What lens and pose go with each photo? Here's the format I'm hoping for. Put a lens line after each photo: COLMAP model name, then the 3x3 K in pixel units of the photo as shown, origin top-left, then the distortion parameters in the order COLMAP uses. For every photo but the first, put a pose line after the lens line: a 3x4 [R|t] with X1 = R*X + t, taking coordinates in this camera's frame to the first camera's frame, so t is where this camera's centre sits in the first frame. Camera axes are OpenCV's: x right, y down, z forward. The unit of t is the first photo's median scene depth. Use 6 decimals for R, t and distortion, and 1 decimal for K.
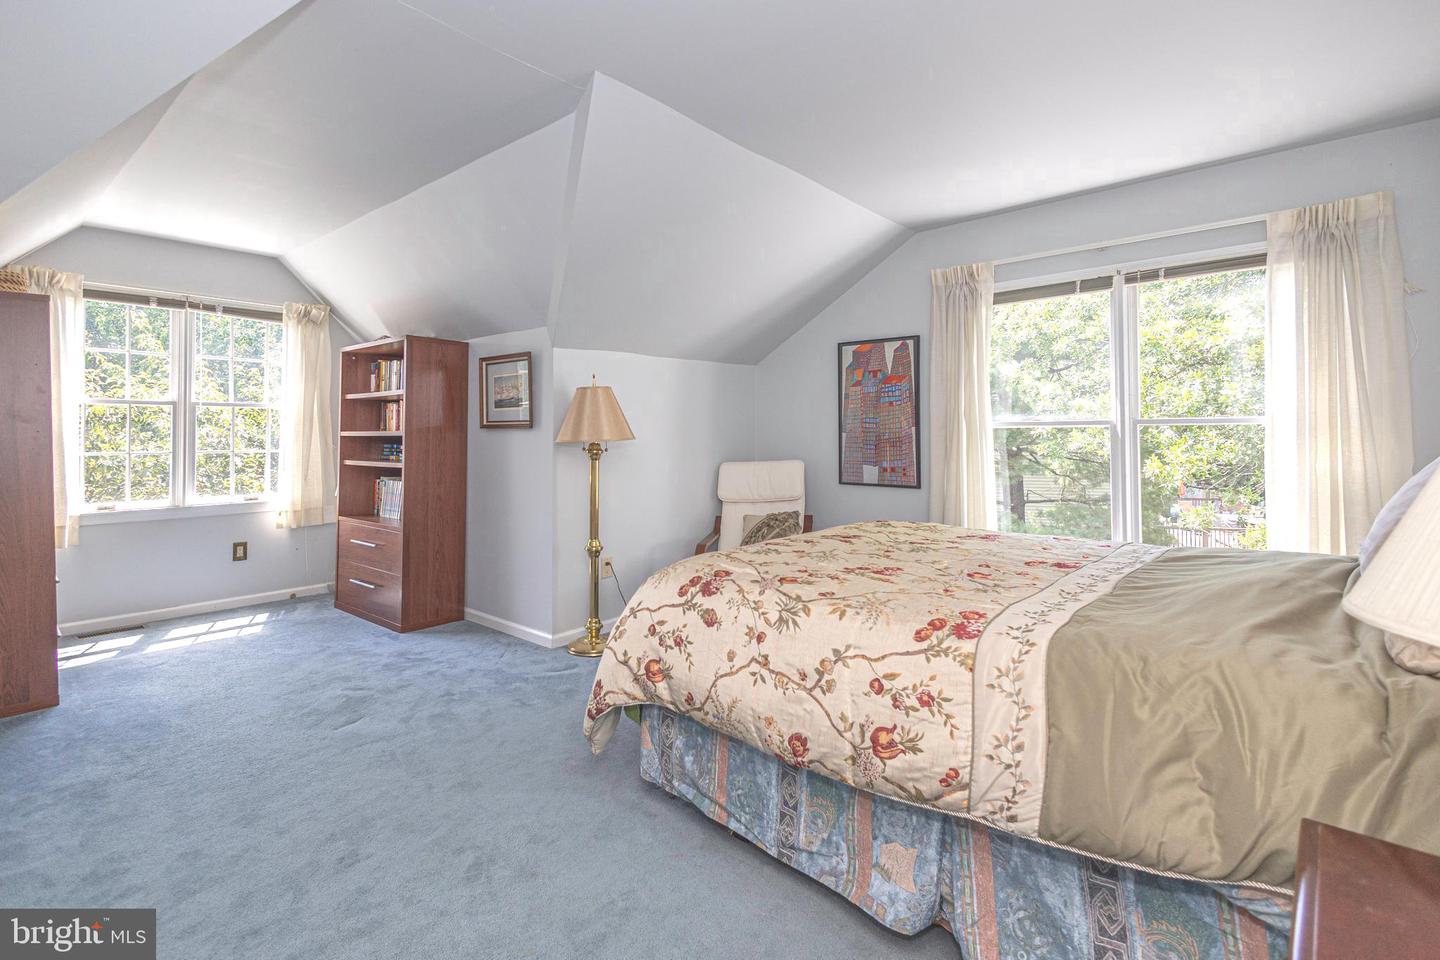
lens RADIAL K [[679.9, 0, 720.4], [0, 679.9, 425.8], [0, 0, 1]] dist [0.003819, 0.000344]
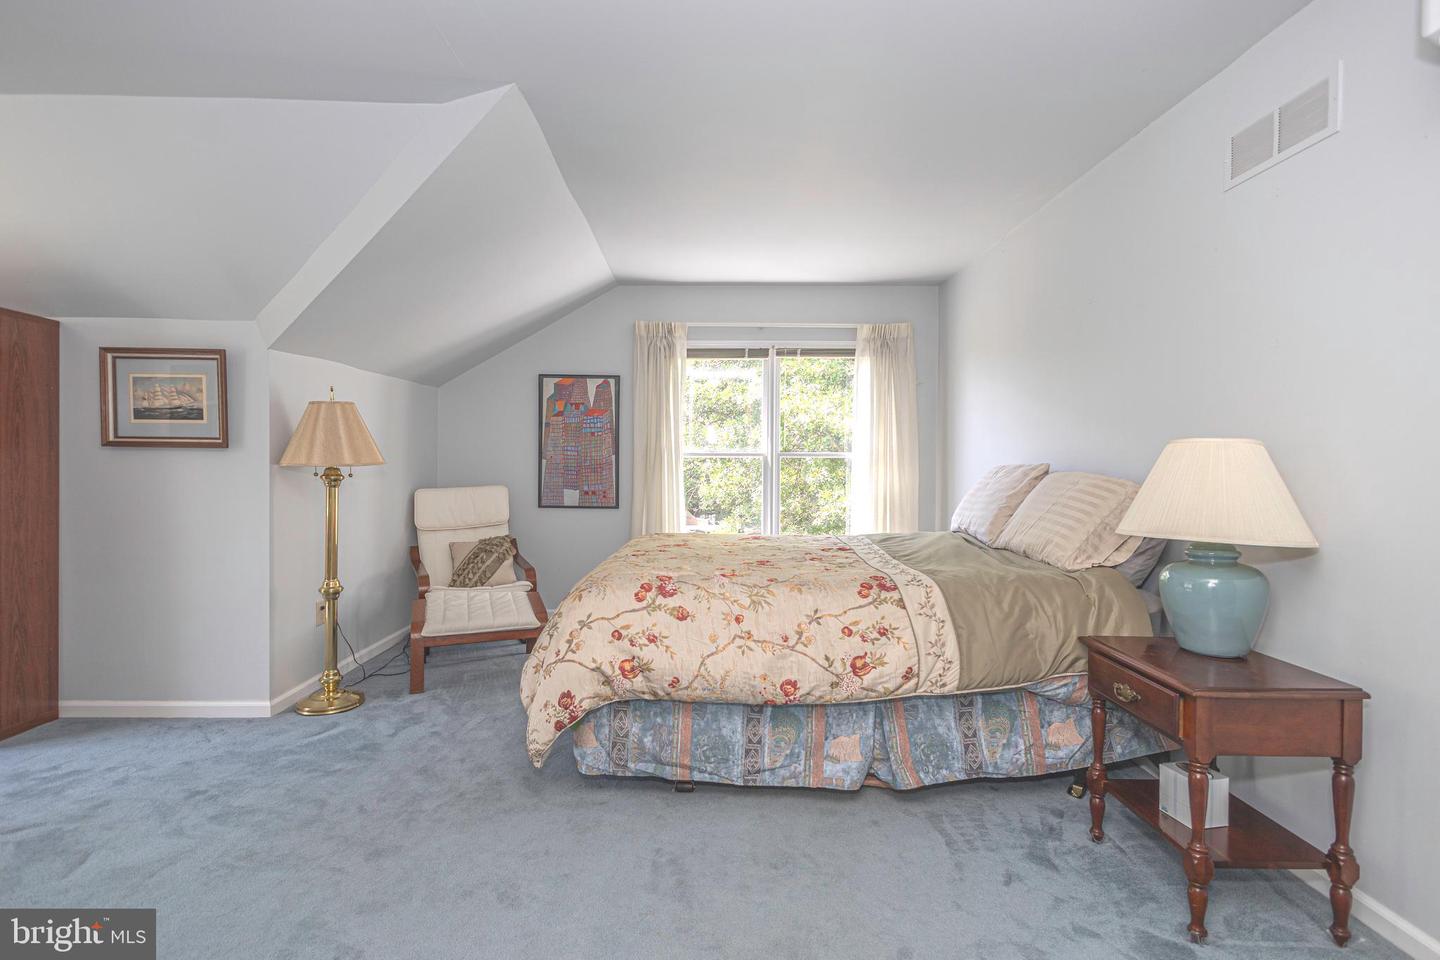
lens RADIAL K [[664.7, 0, 720.0], [0, 664.7, 480.0], [0, 0, 1]] dist [0.003728, 0.000175]
pose [[0.744900, -0.006435, 0.667145, -0.689864], [-0.019528, 0.999315, 0.031443, 0.009812], [-0.666890, -0.036450, 0.744264, 0.088709]]
